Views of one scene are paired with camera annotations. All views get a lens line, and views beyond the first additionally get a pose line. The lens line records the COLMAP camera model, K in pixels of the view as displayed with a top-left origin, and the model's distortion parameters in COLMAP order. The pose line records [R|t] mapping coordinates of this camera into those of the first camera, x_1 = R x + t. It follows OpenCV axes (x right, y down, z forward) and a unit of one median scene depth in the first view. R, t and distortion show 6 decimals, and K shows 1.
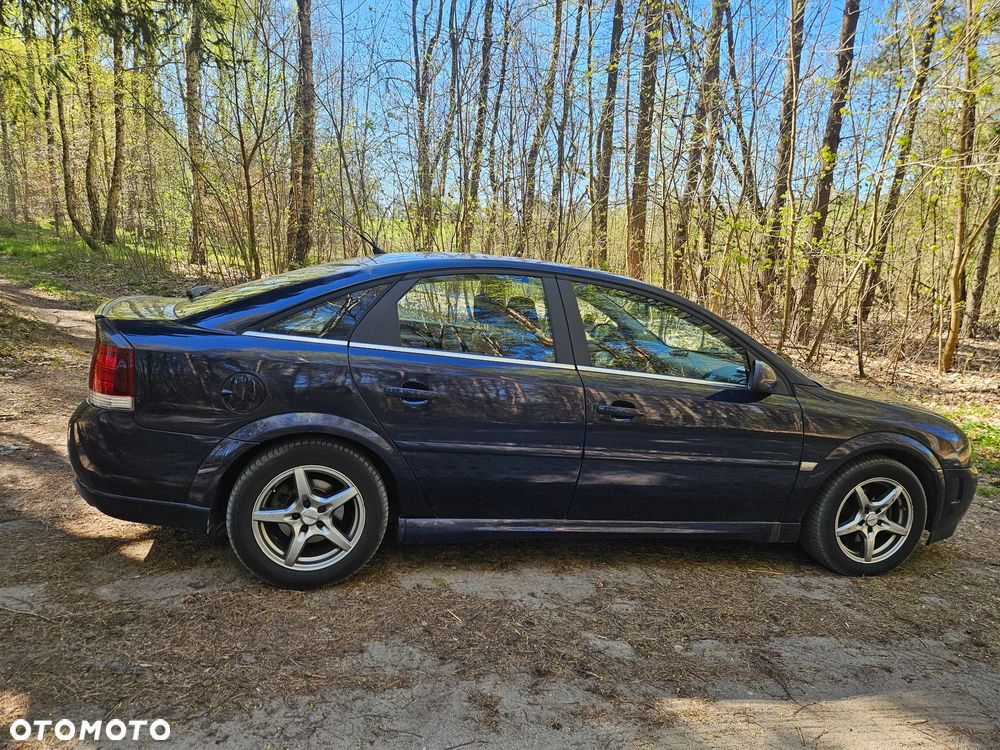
lens RADIAL K [[707.9, 0, 493.2], [0, 707.9, 378.0], [0, 0, 1]] dist [0.082060, -0.070879]
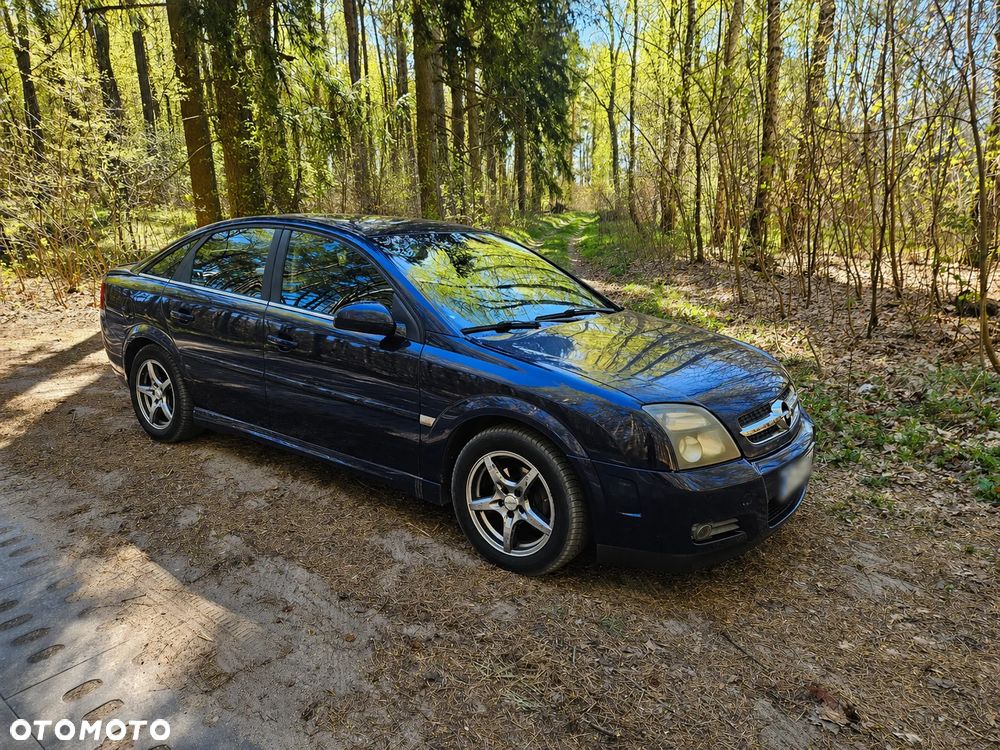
lens RADIAL K [[711.6, 0, 480.8], [0, 711.6, 377.9], [0, 0, 1]] dist [0.077517, -0.068328]
pose [[0.612736, 0.096585, -0.784363, 1.237637], [-0.072551, 0.995187, 0.065869, 0.004302], [0.786950, 0.016547, 0.616794, 0.514964]]
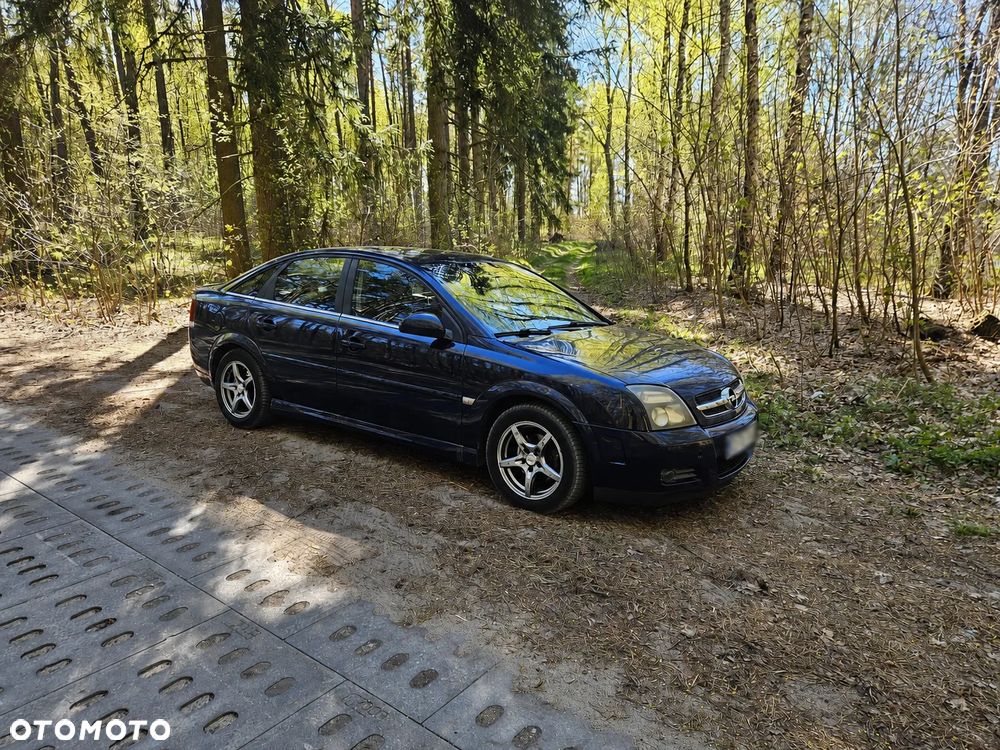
lens RADIAL K [[711.6, 0, 480.8], [0, 711.6, 377.9], [0, 0, 1]] dist [0.077517, -0.068328]
pose [[0.615913, 0.073478, -0.784380, 1.466493], [-0.082902, 0.996158, 0.028220, 0.048933], [0.783440, 0.047646, 0.619638, 0.270548]]
